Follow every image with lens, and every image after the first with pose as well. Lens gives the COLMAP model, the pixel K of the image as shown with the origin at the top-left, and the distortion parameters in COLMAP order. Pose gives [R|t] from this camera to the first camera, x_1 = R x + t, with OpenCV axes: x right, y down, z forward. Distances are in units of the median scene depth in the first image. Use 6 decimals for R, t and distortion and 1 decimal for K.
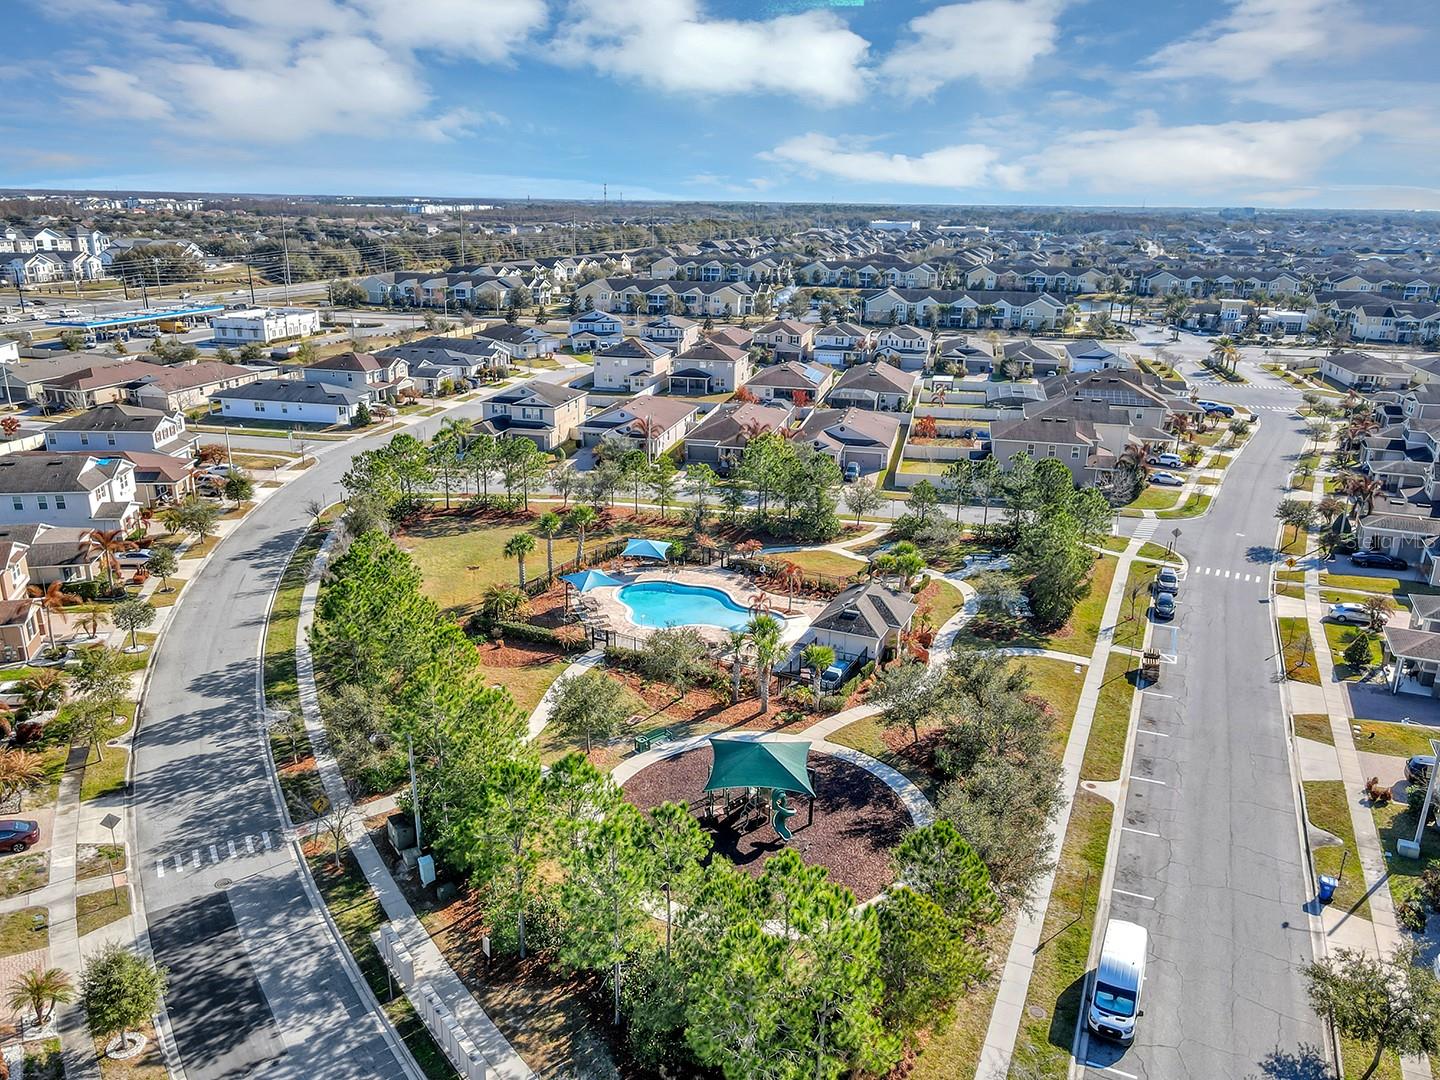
lens RADIAL K [[1045.9, 0, 720.0], [0, 1045.9, 540.0], [0, 0, 1]] dist [-0.002163, 0.028316]
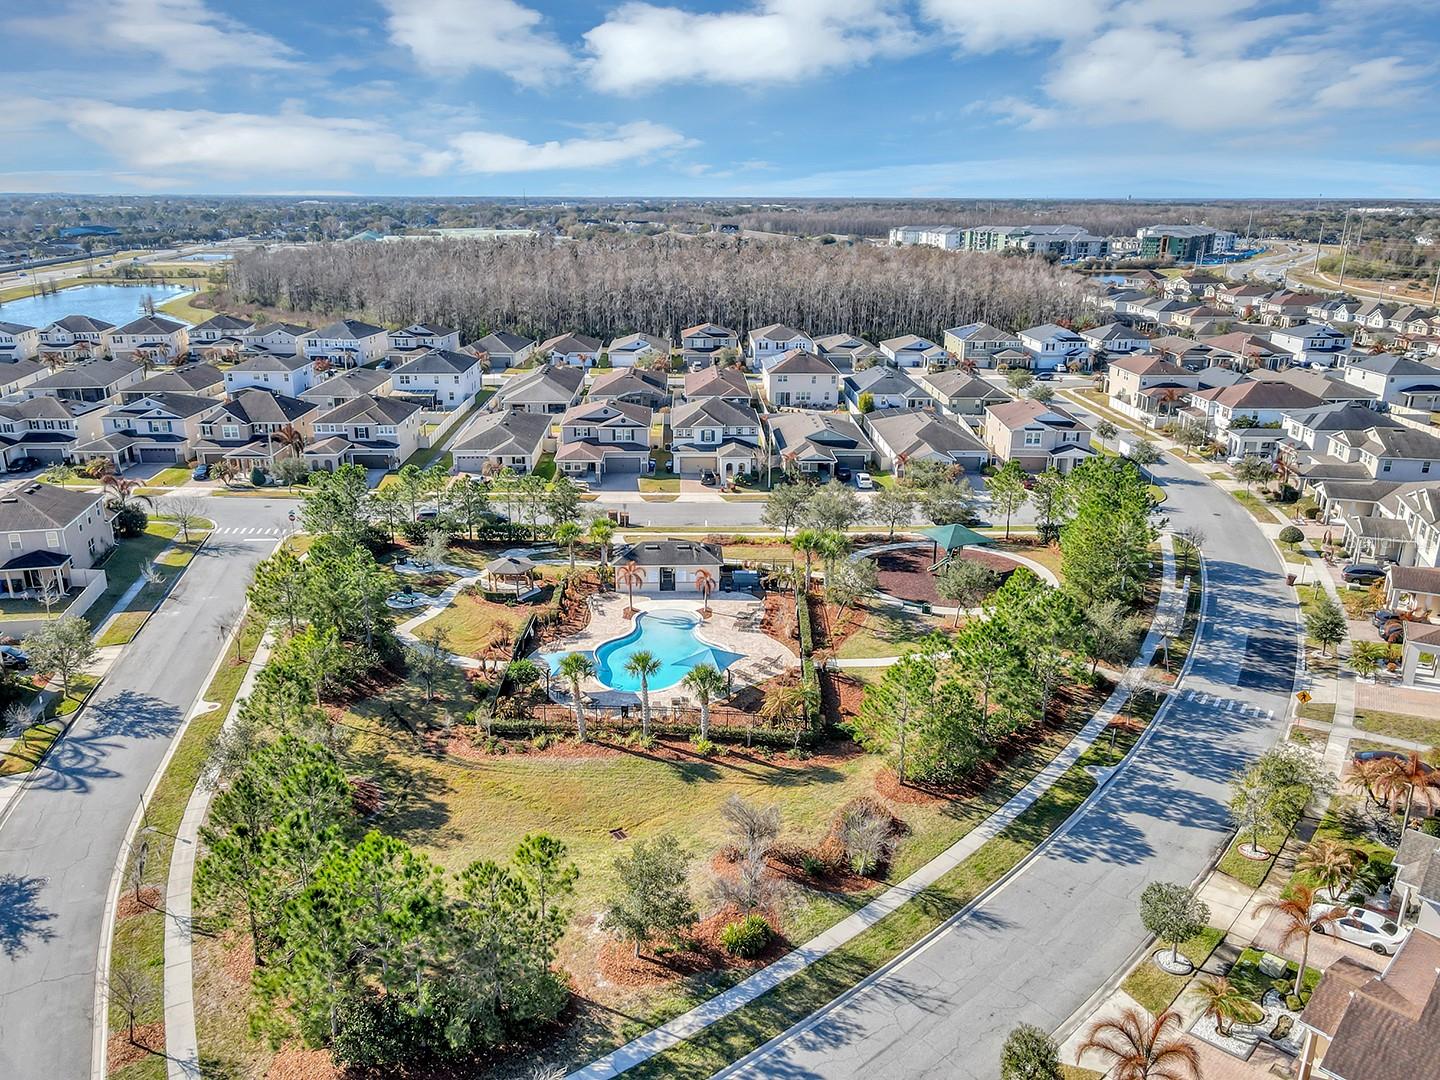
lens RADIAL K [[1045.9, 0, 720.0], [0, 1045.9, 540.0], [0, 0, 1]] dist [-0.002163, 0.028316]
pose [[-0.434827, -0.297183, 0.850063, -1.076339], [0.273539, 0.855783, 0.439104, -0.546657], [-0.857964, 0.423460, -0.290826, 1.571983]]
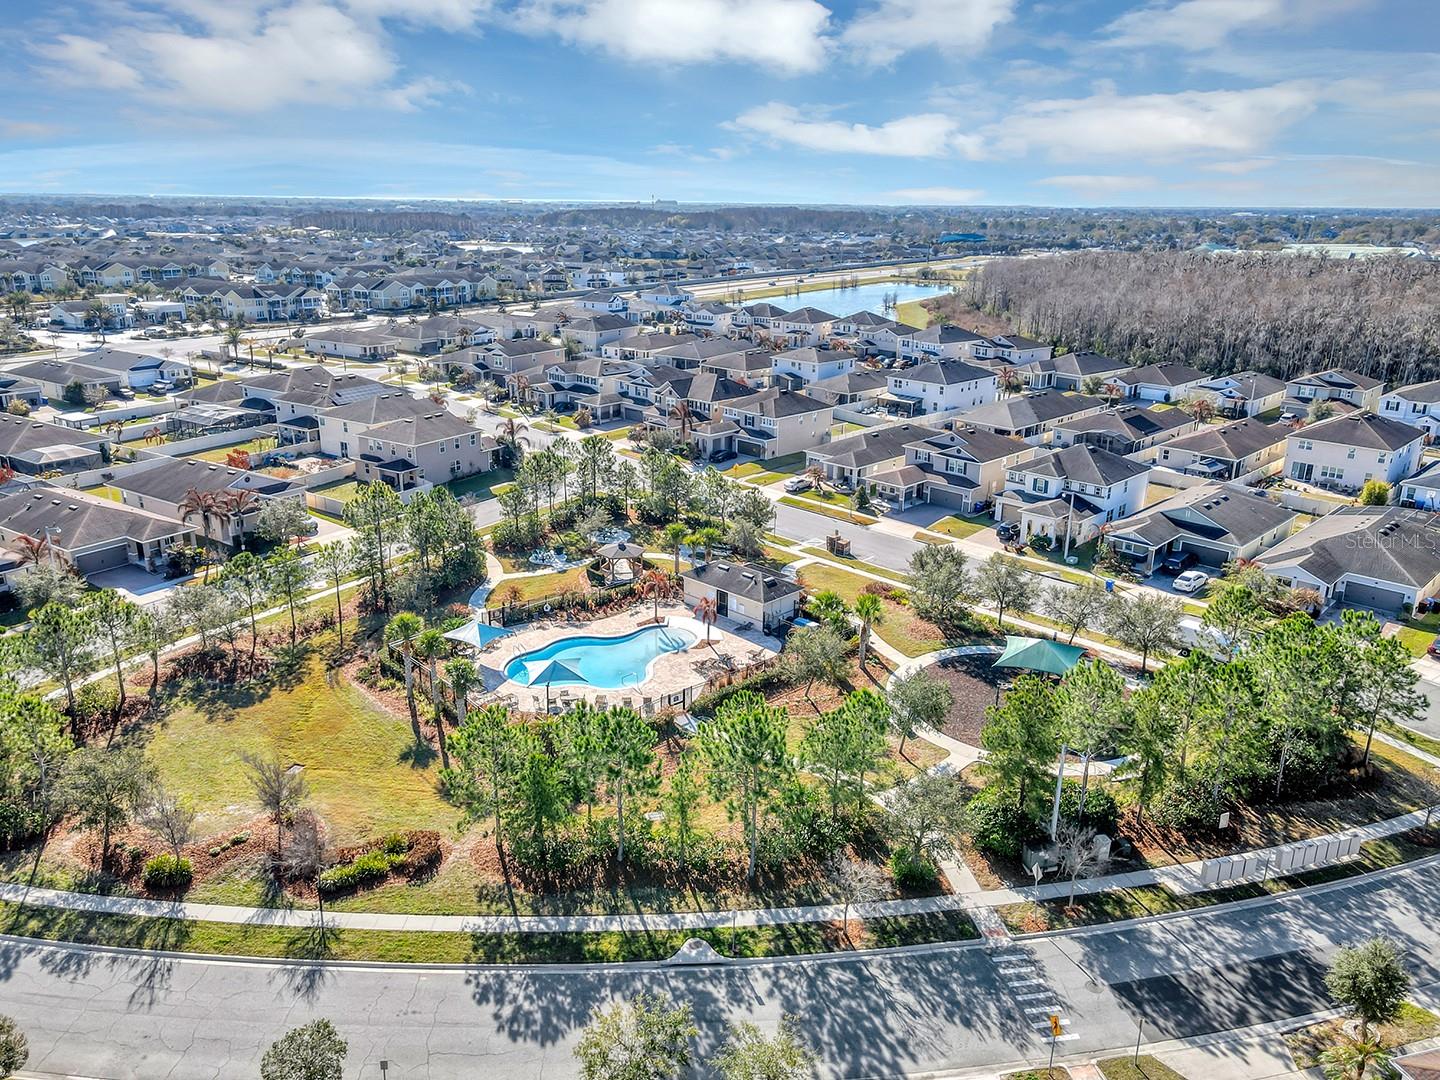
lens RADIAL K [[1066.8, 0, 720.0], [0, 1066.8, 540.0], [0, 0, 1]] dist [0.007967, 0.003399]
pose [[0.347530, -0.294448, 0.890238, -1.041922], [0.286199, 0.937420, 0.198327, -0.245110], [-0.892924, 0.185860, 0.410052, 0.681579]]
